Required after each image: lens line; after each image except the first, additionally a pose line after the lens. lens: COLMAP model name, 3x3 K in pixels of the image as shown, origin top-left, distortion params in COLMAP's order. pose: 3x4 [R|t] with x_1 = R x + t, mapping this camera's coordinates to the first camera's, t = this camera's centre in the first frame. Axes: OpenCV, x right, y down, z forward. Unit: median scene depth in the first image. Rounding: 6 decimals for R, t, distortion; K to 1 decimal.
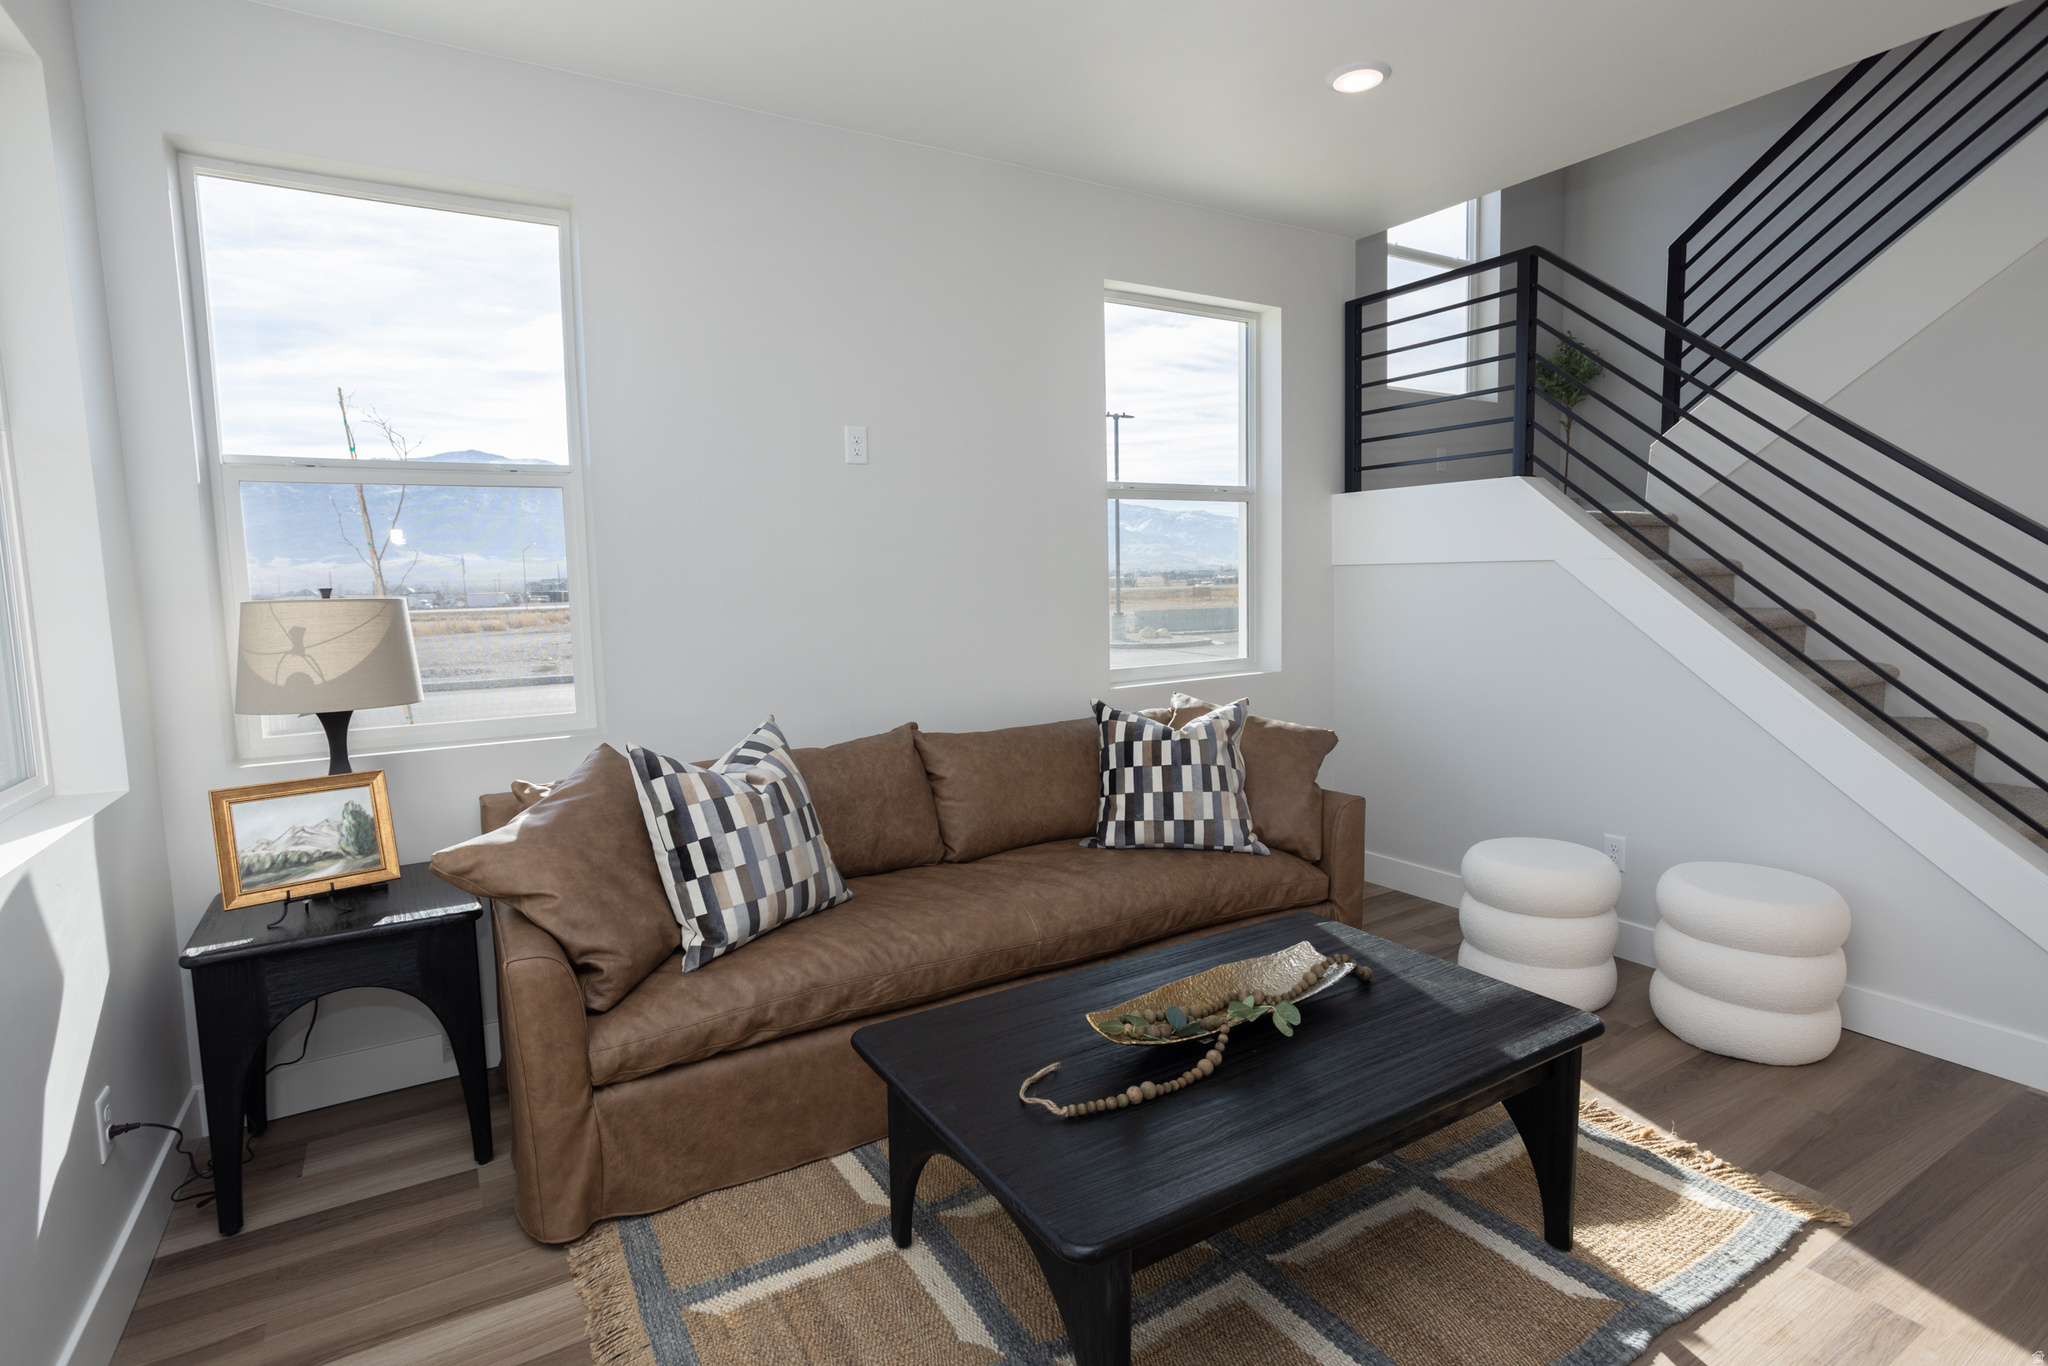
lens RADIAL K [[1036.9, 0, 1019.5], [0, 1036.9, 675.2], [0, 0, 1]] dist [-0.056932, 0.042037]
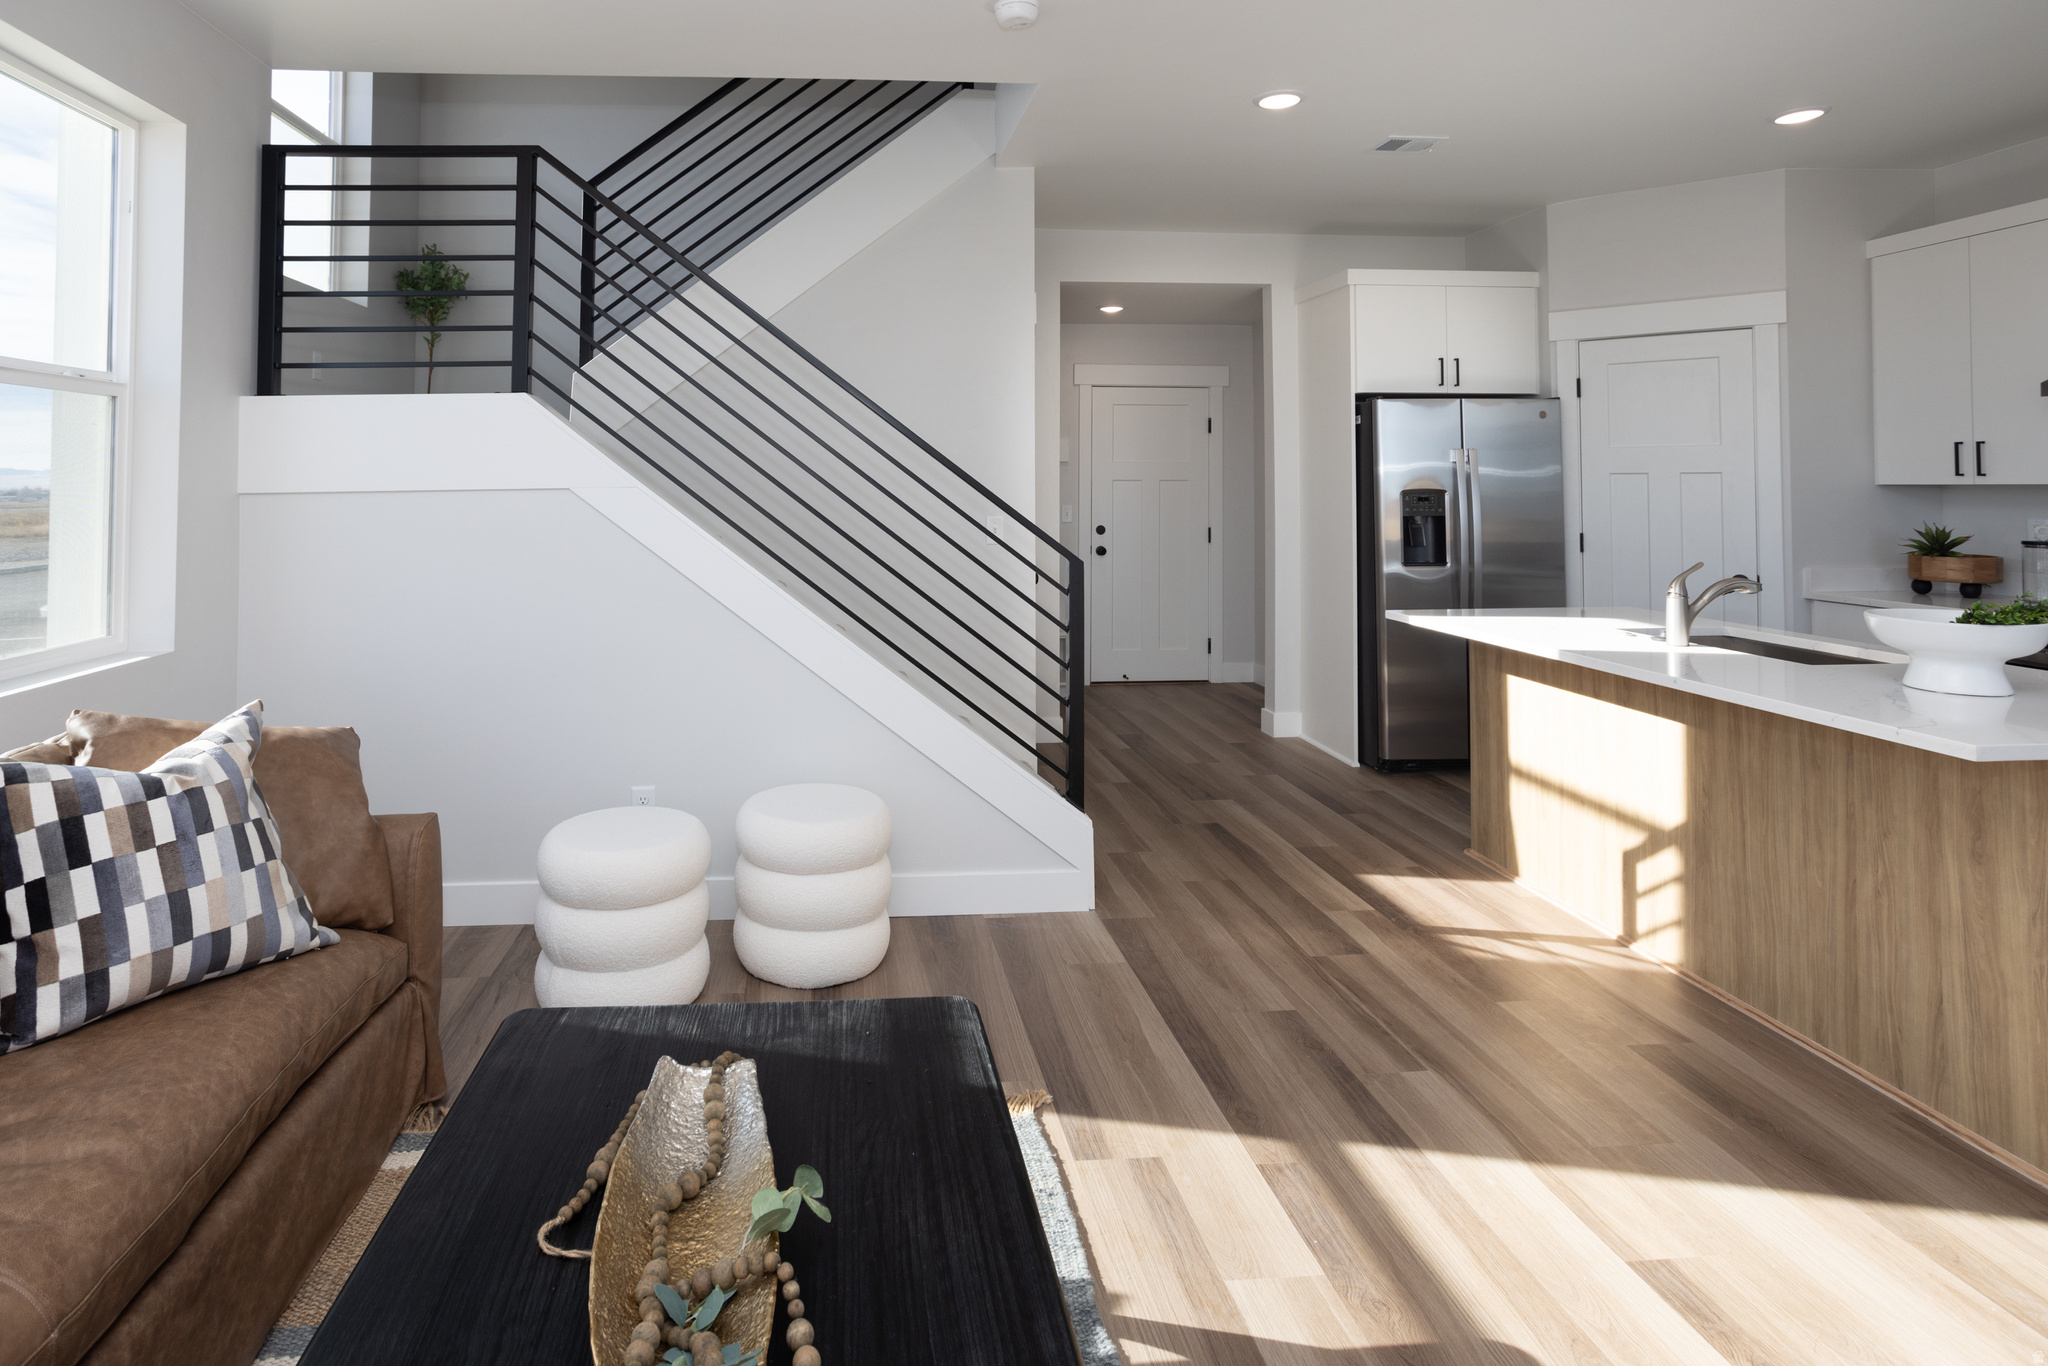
lens RADIAL K [[1054.8, 0, 903.0], [0, 1054.8, 463.8], [0, 0, 1]] dist [-0.026364, 0.010007]
pose [[0.465238, 0.034839, 0.884500, -0.167477], [0.086172, 0.992697, -0.084427, -0.033613], [-0.880981, 0.115497, 0.458838, 0.333279]]
